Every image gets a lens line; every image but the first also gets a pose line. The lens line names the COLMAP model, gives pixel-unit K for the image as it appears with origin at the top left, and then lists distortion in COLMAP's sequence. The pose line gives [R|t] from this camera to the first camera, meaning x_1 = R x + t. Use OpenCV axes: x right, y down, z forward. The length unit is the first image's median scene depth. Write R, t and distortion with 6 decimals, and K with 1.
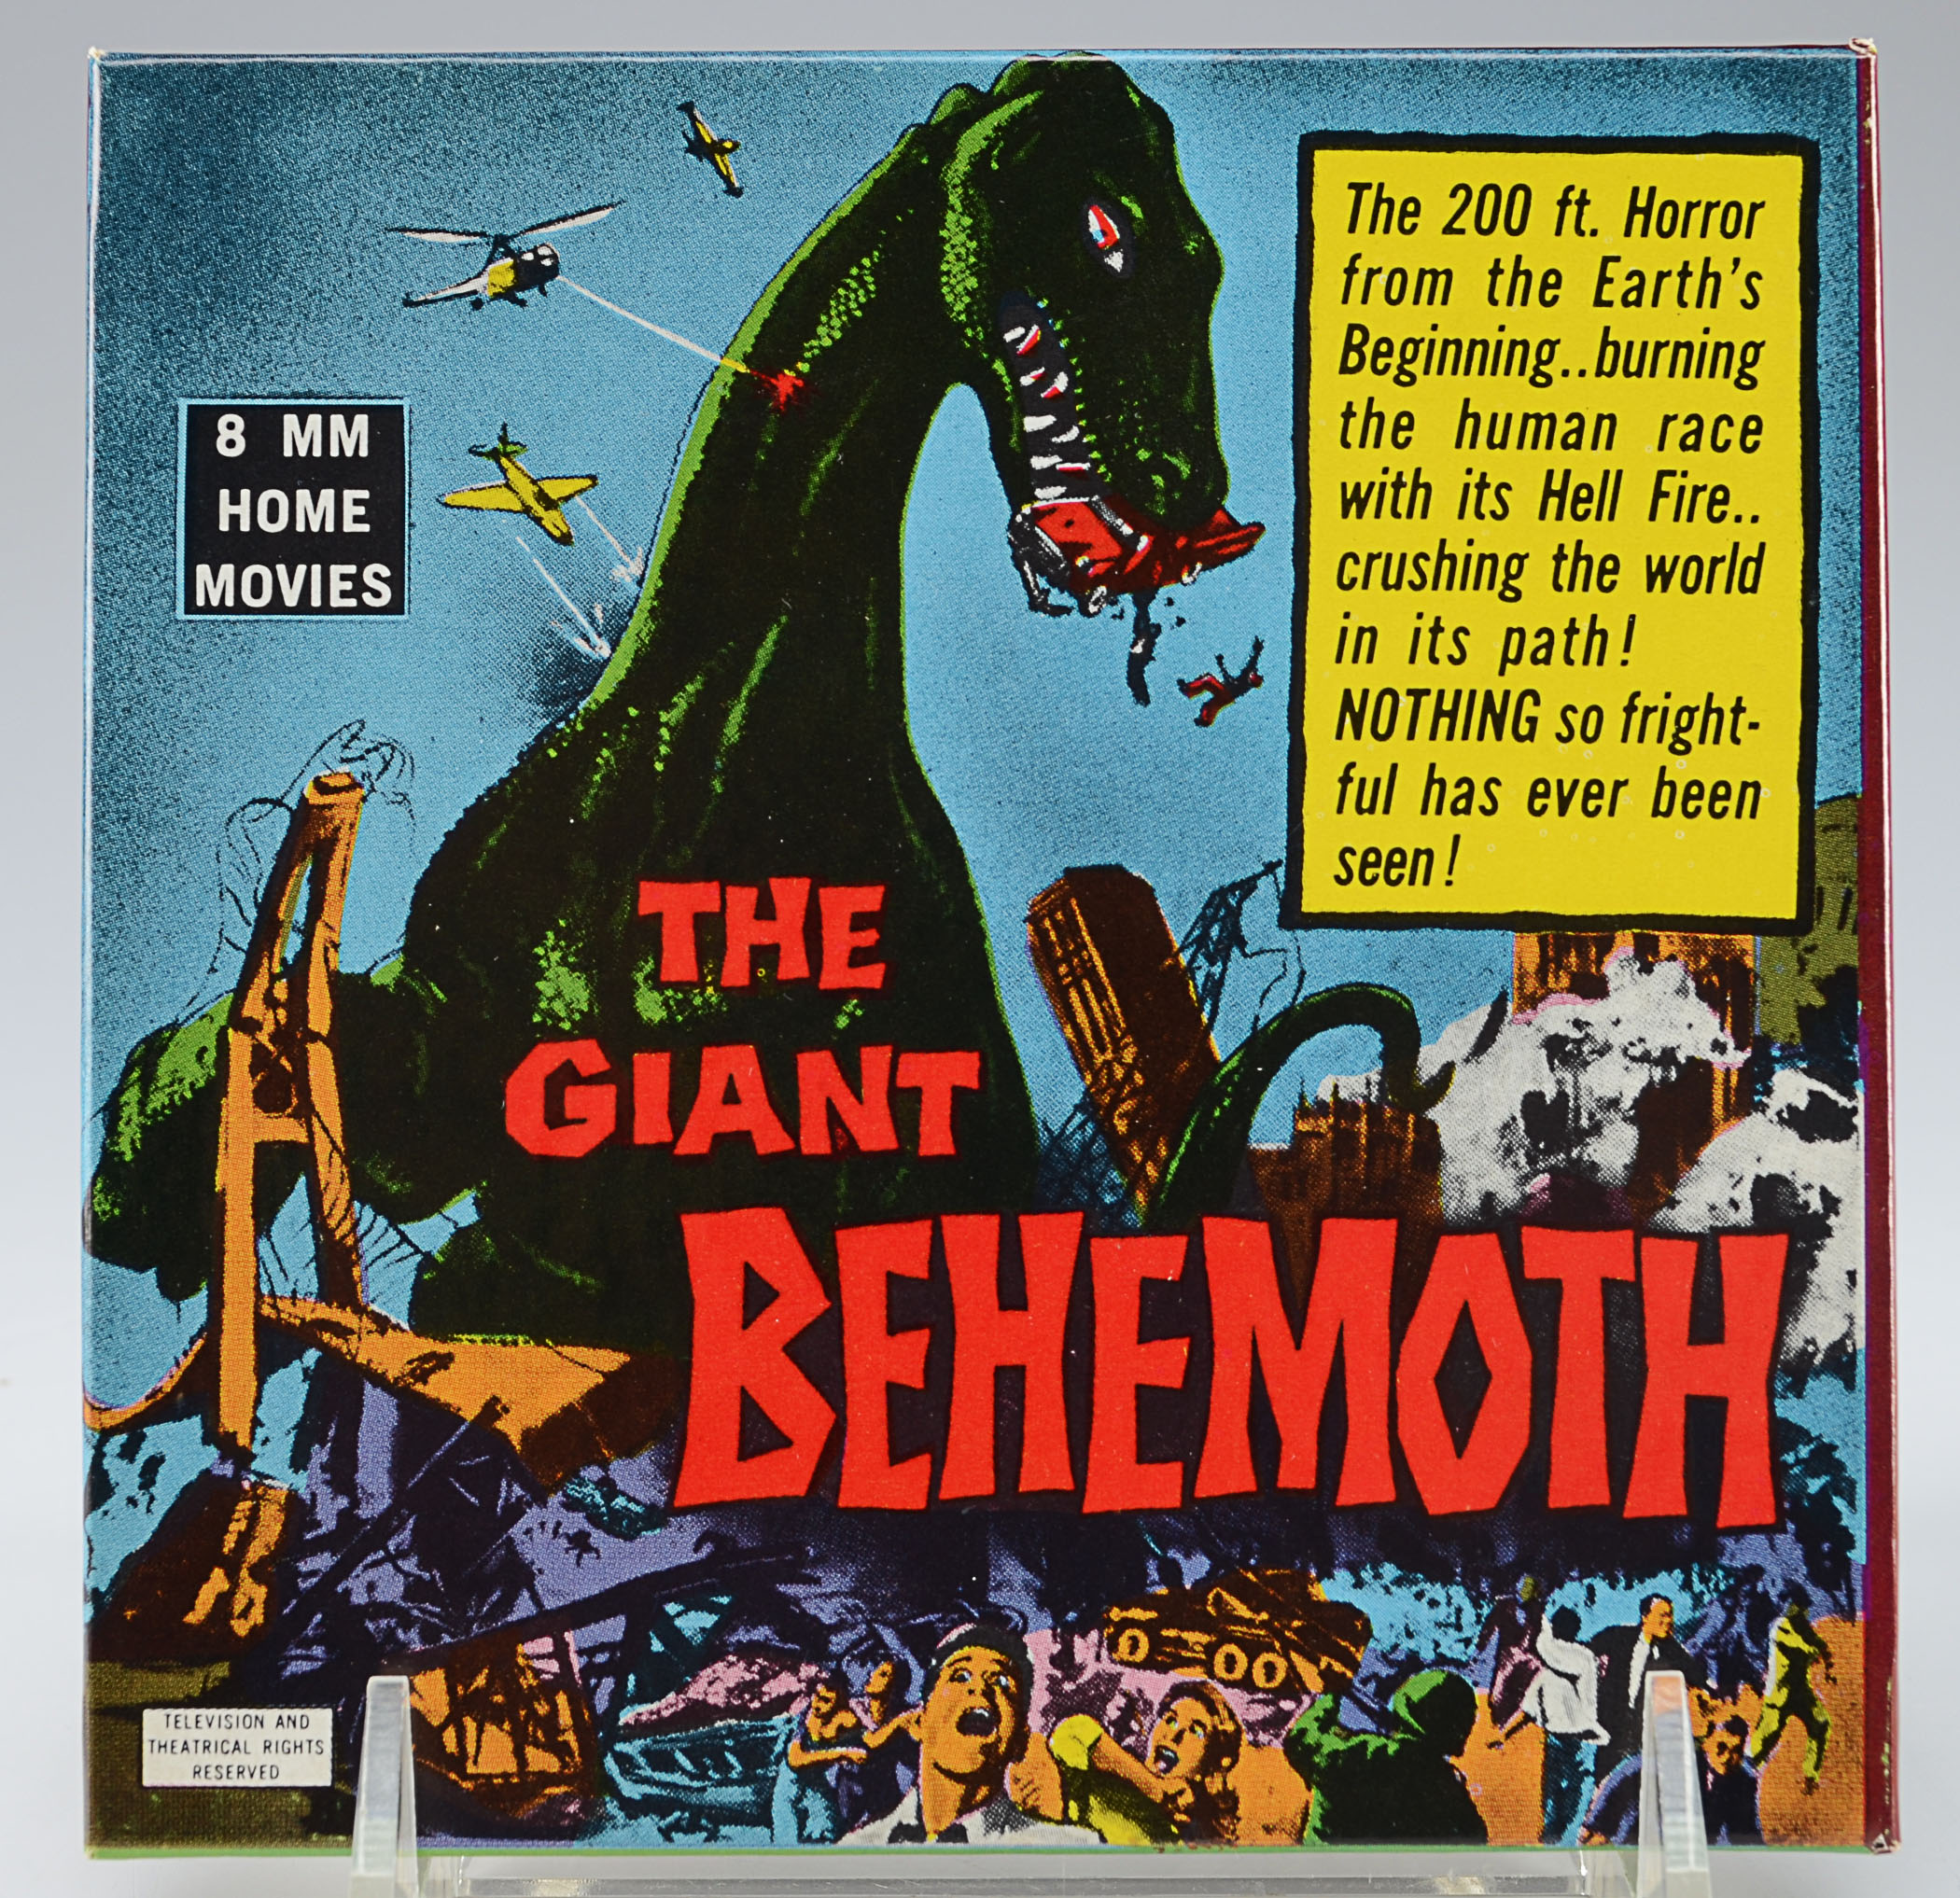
lens RADIAL K [[3215.2, 0, 979.9], [0, 3215.2, 948.7], [0, 0, 1]] dist [-0.032388, 0.000000]
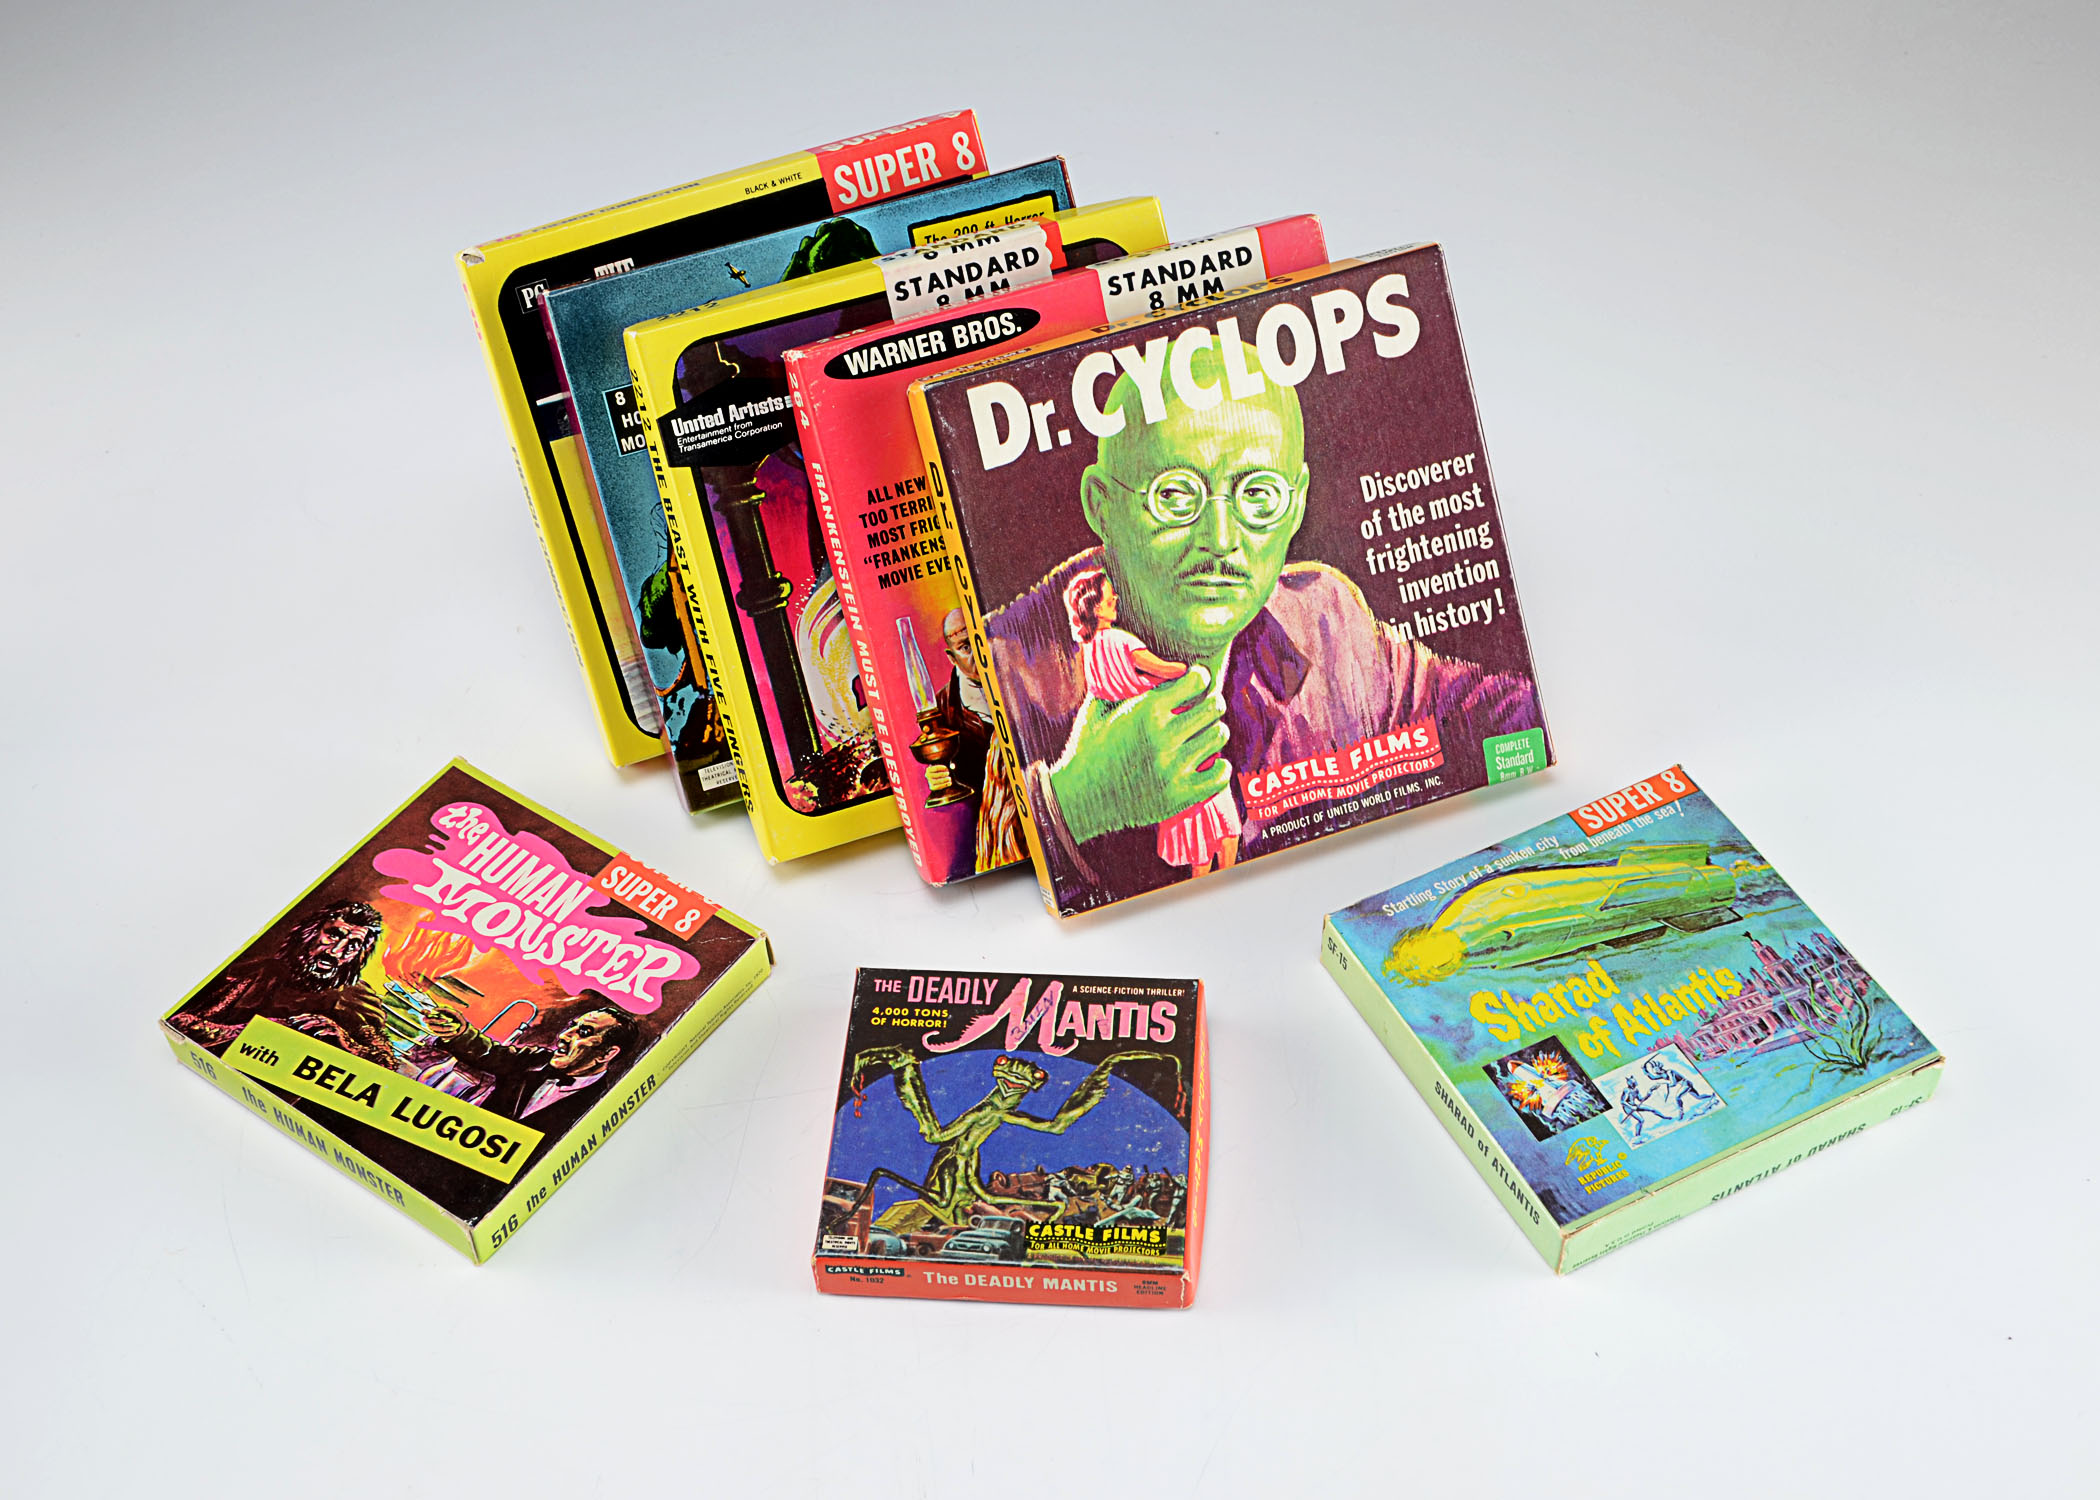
lens RADIAL K [[2955.7, 0, 1050.3], [0, 2955.7, 750.4], [0, 0, 1]] dist [-0.043193, 0.000000]
pose [[0.935359, -0.283924, 0.210927, -0.563259], [0.224329, 0.937268, 0.266842, -0.531502], [-0.273458, -0.202276, 0.940375, -2.033462]]
